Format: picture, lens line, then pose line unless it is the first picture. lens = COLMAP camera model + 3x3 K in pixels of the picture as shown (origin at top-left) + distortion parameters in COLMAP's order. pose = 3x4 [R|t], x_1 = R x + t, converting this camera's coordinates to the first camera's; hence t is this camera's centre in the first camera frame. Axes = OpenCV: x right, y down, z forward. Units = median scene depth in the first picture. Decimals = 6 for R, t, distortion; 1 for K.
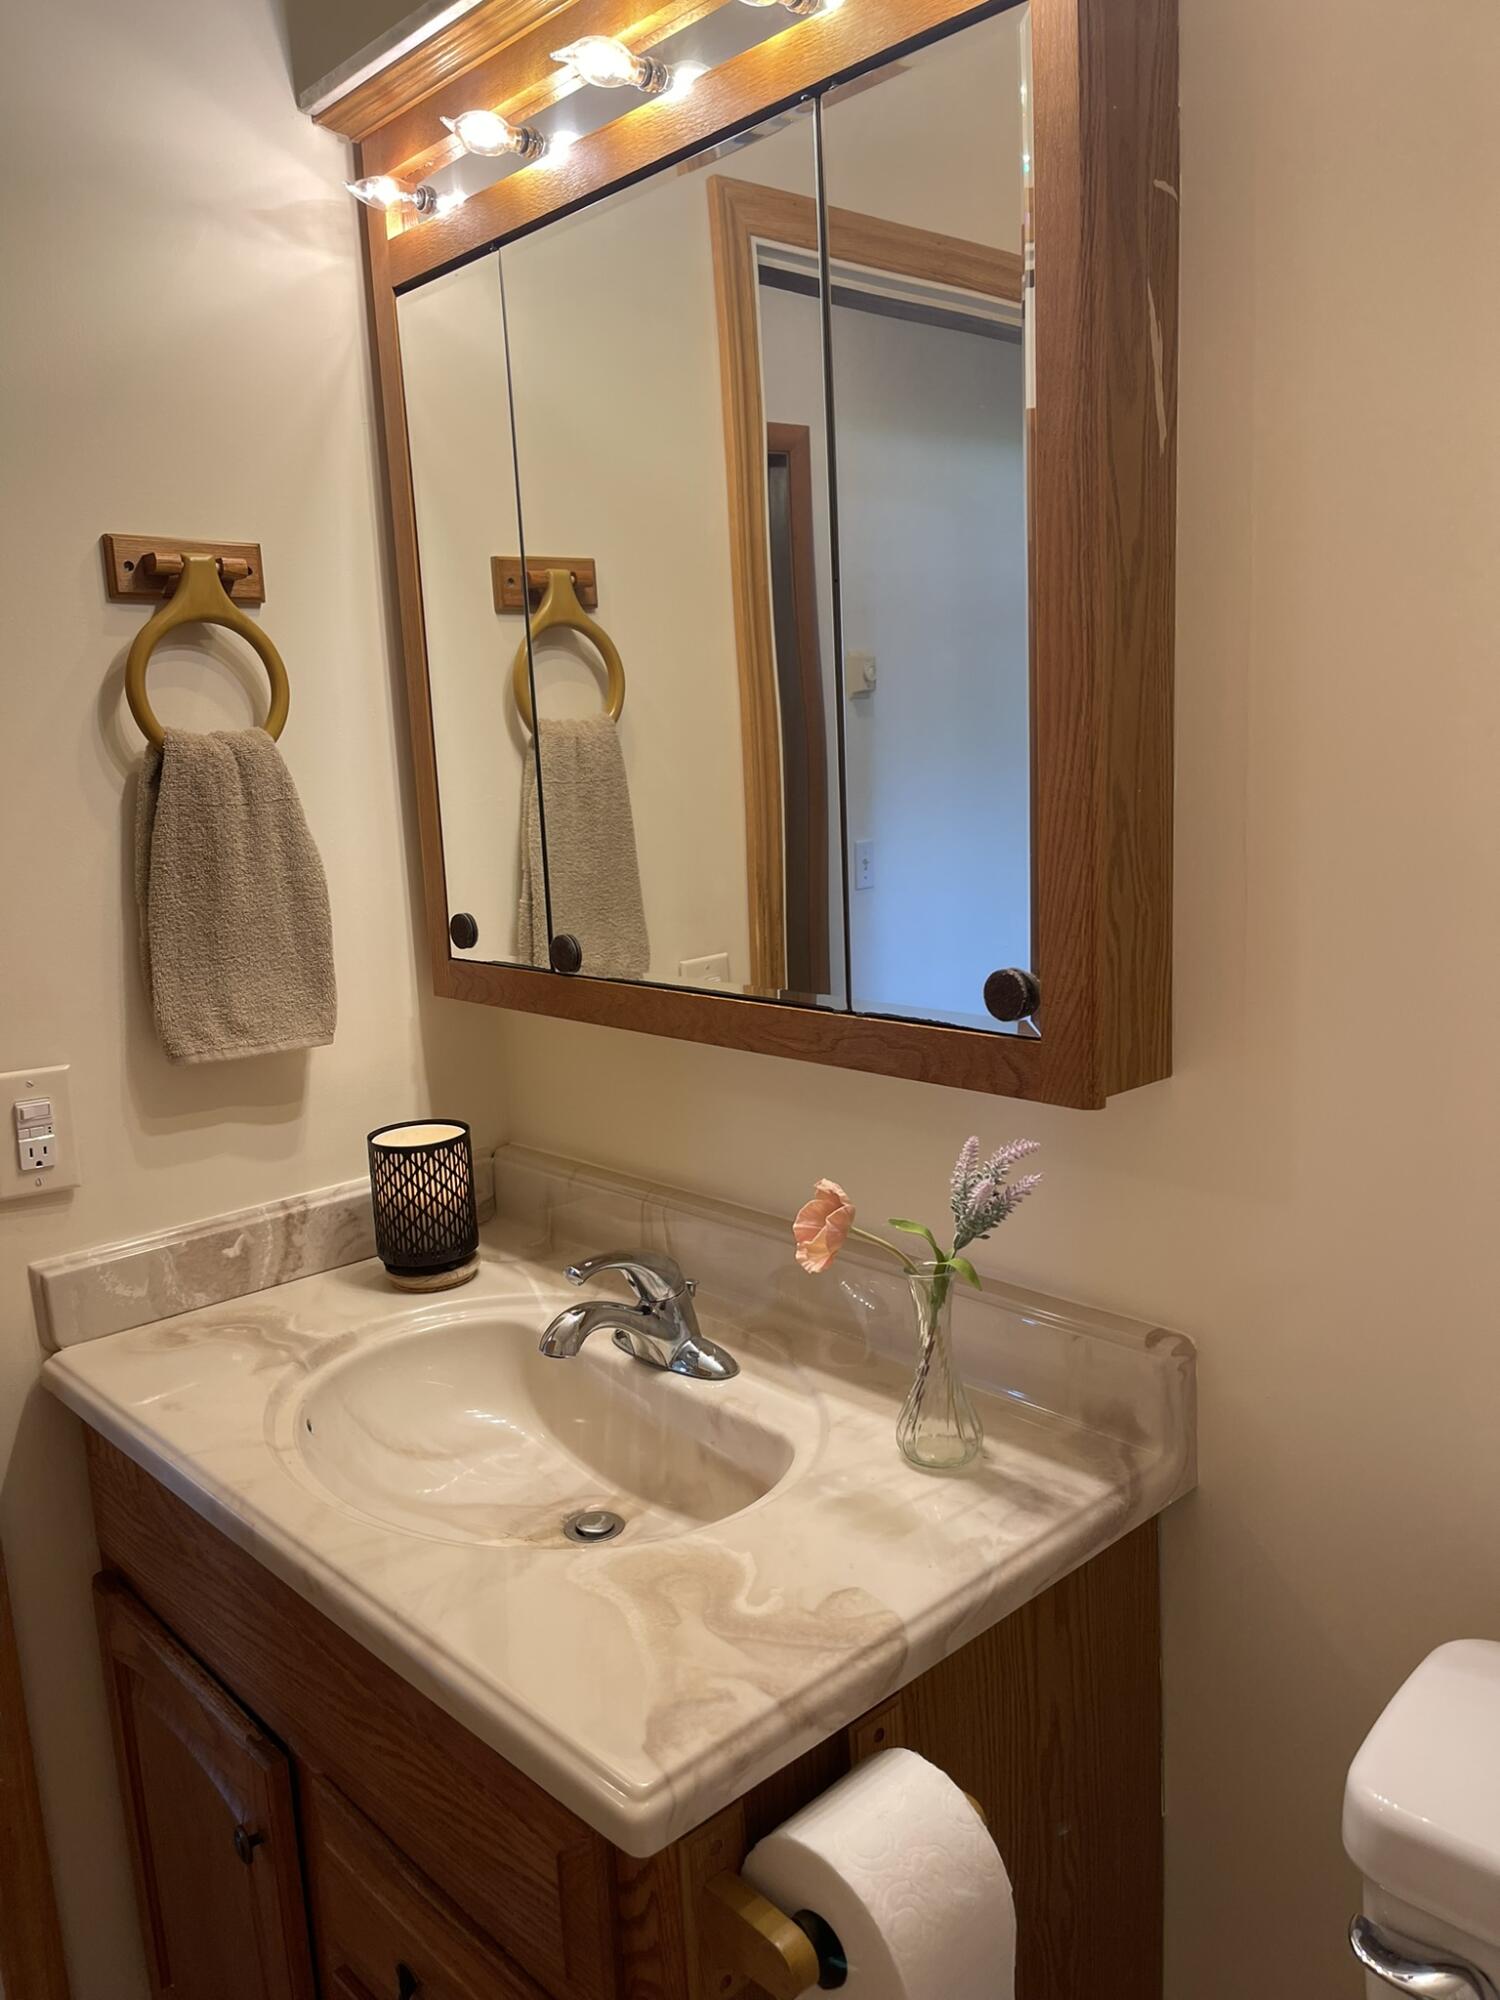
lens RADIAL K [[1518.2, 0, 755.2], [0, 1518.2, 996.4], [0, 0, 1]] dist [0.082169, -0.105759]
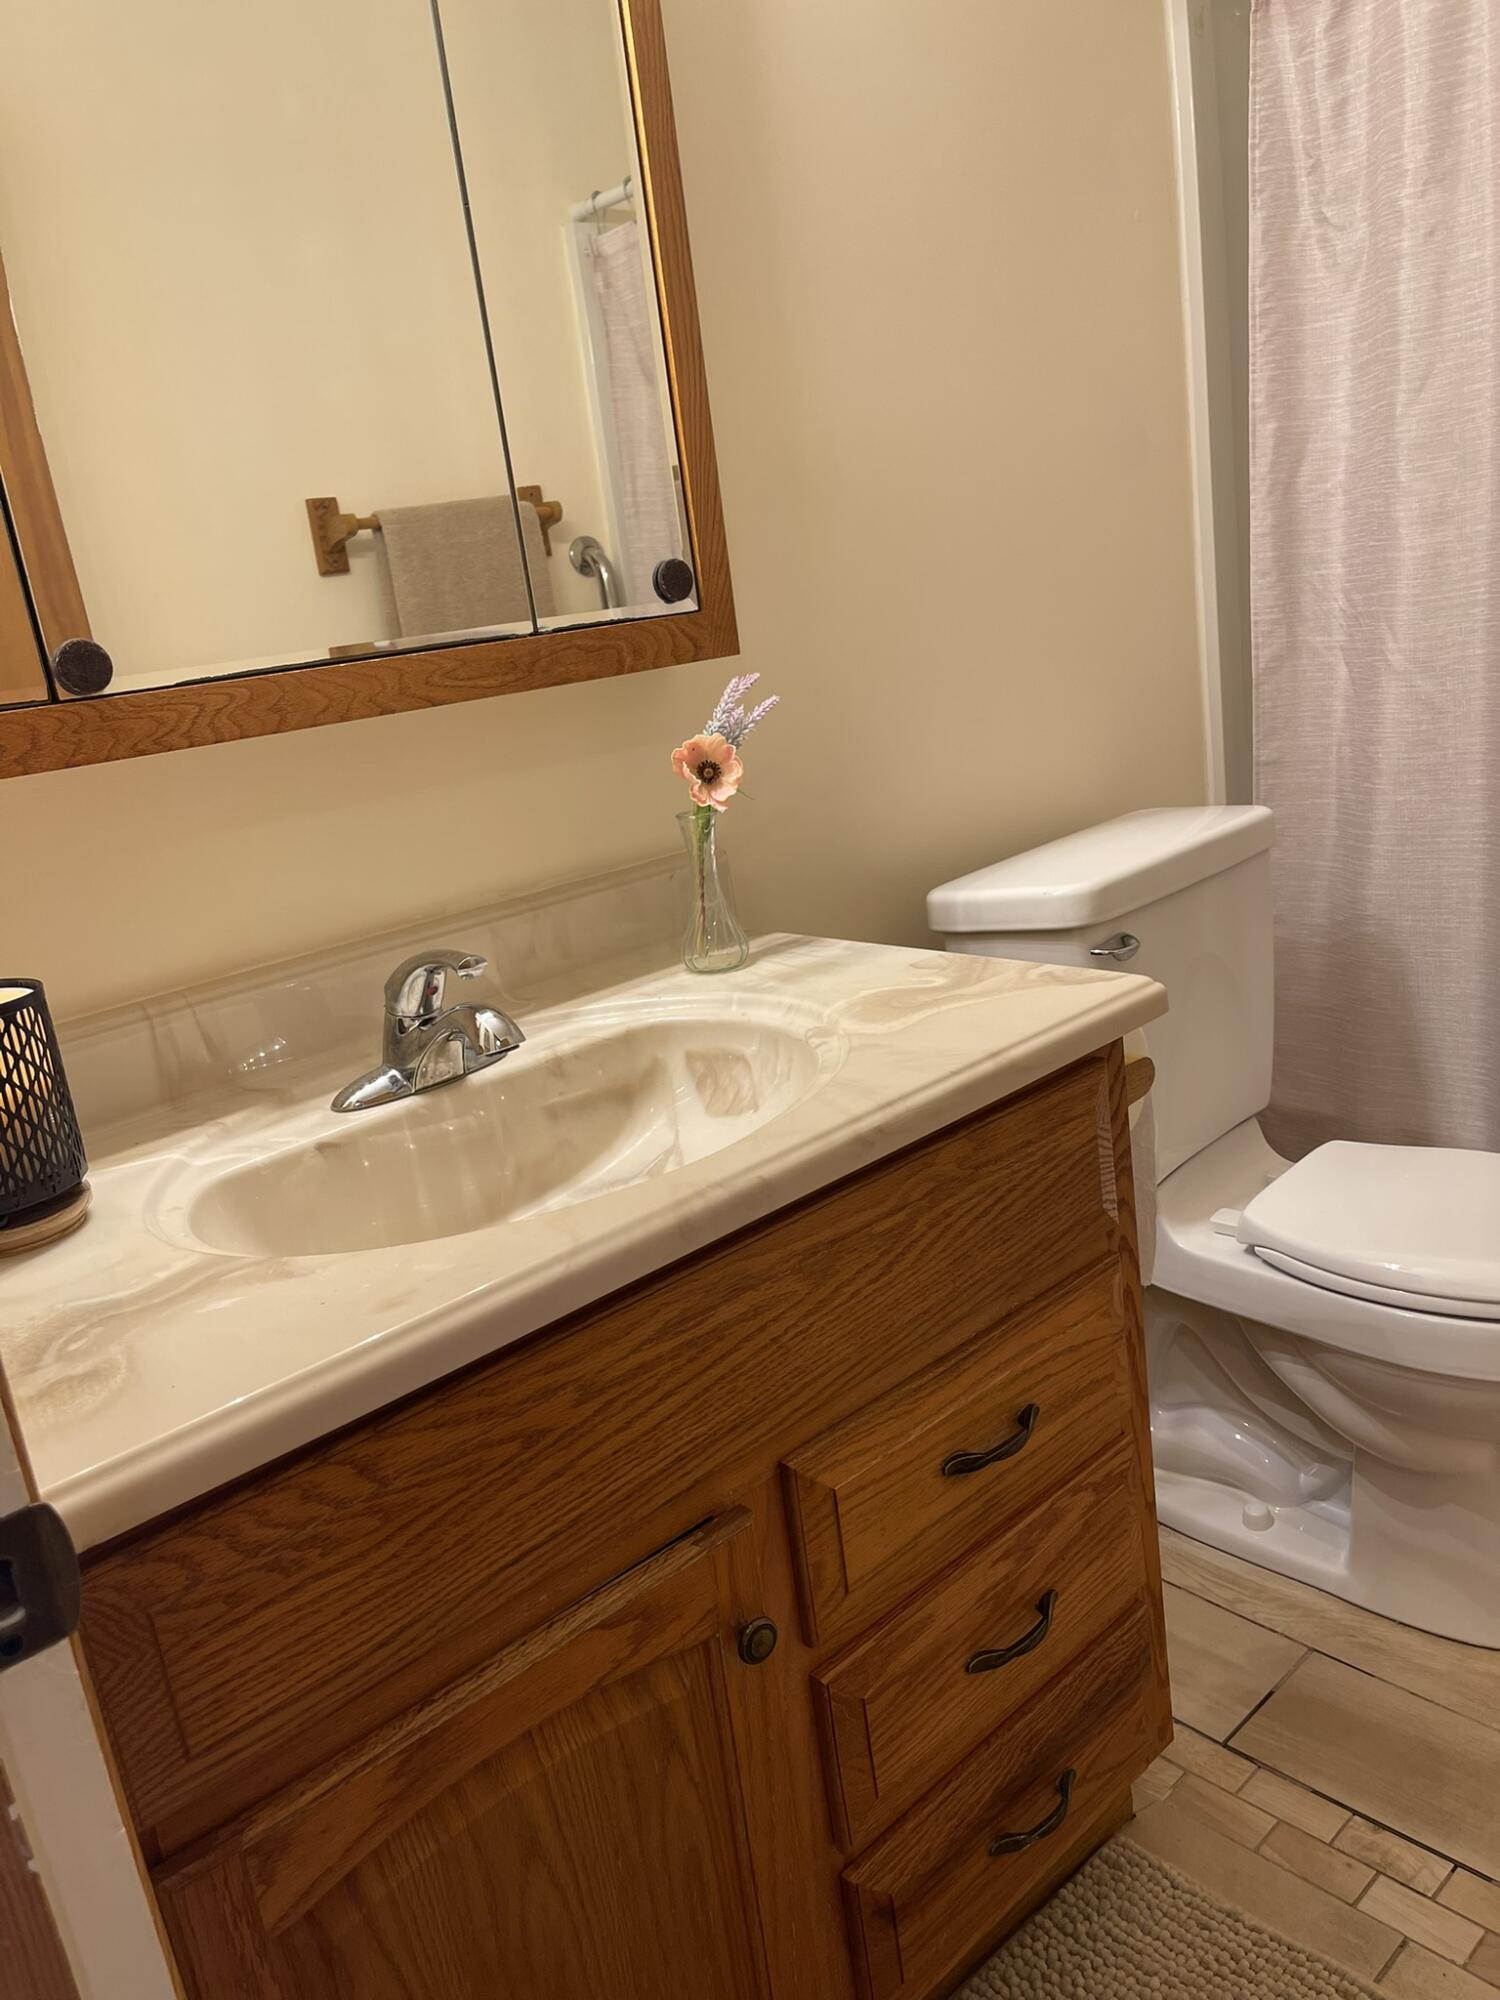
lens RADIAL K [[1518.2, 0, 731.9], [0, 1518.2, 1008.3], [0, 0, 1]] dist [0.082169, -0.105759]
pose [[0.014187, -0.221228, 0.975119, -1.084574], [0.292853, 0.933372, 0.207496, 0.077131], [-0.956052, 0.282622, 0.078029, 0.895347]]
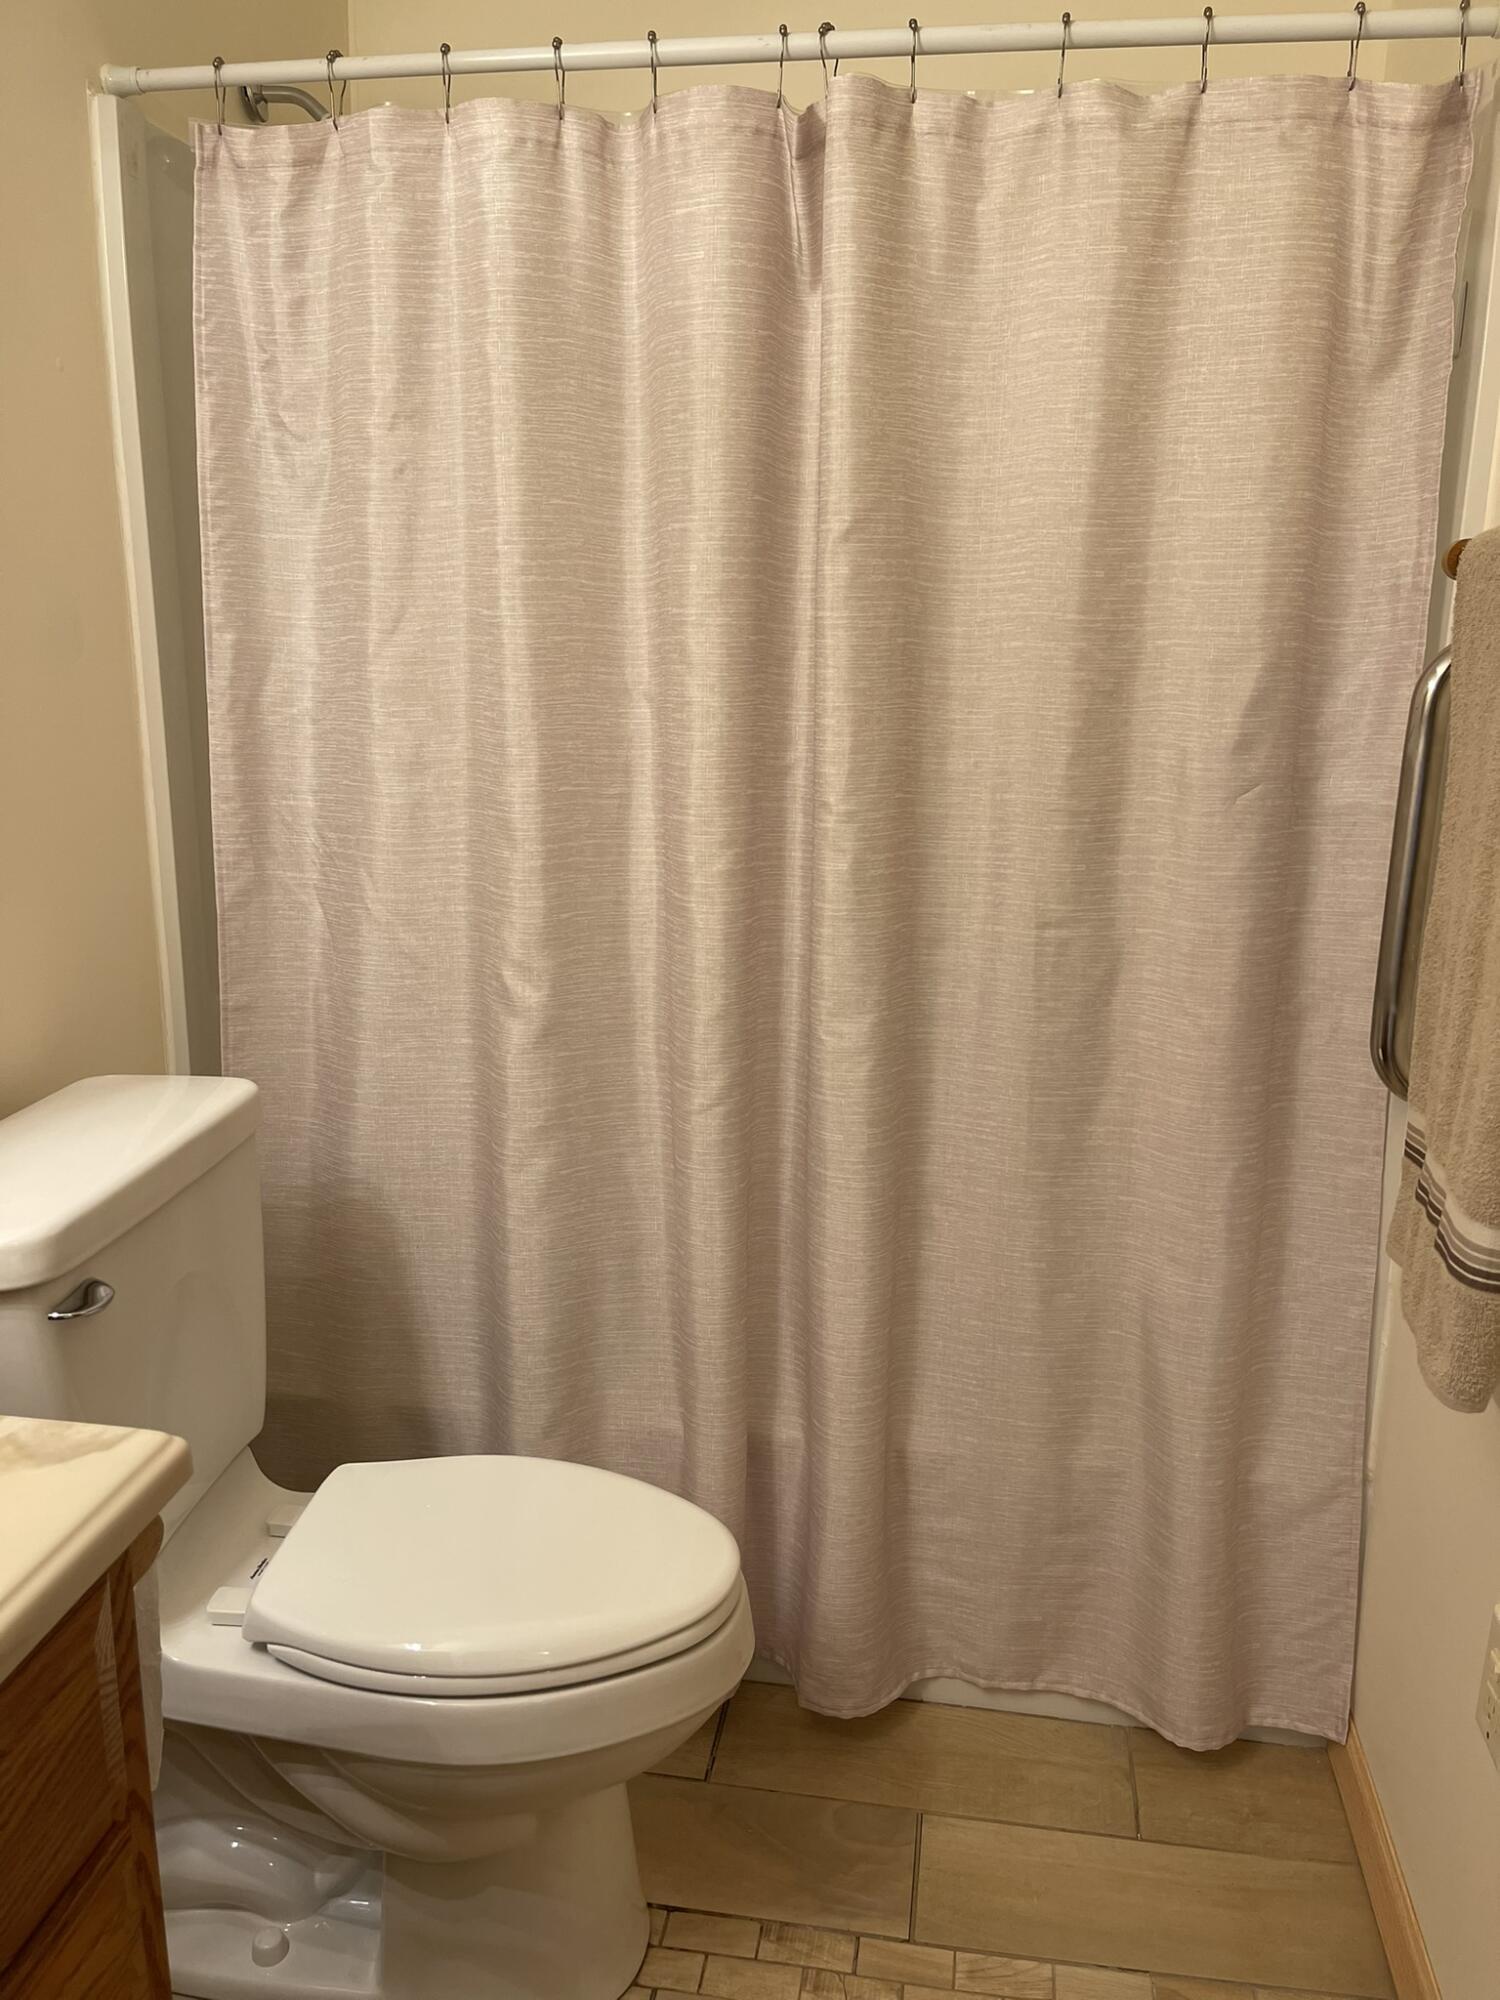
lens RADIAL K [[1518.2, 0, 734.6], [0, 1518.2, 1000.0], [0, 0, 1]] dist [0.082169, -0.105759]
pose [[-0.623922, -0.145105, 0.767897, -0.781662], [0.147285, 0.943168, 0.297895, -0.028054], [-0.767482, 0.298963, -0.567092, 0.847891]]
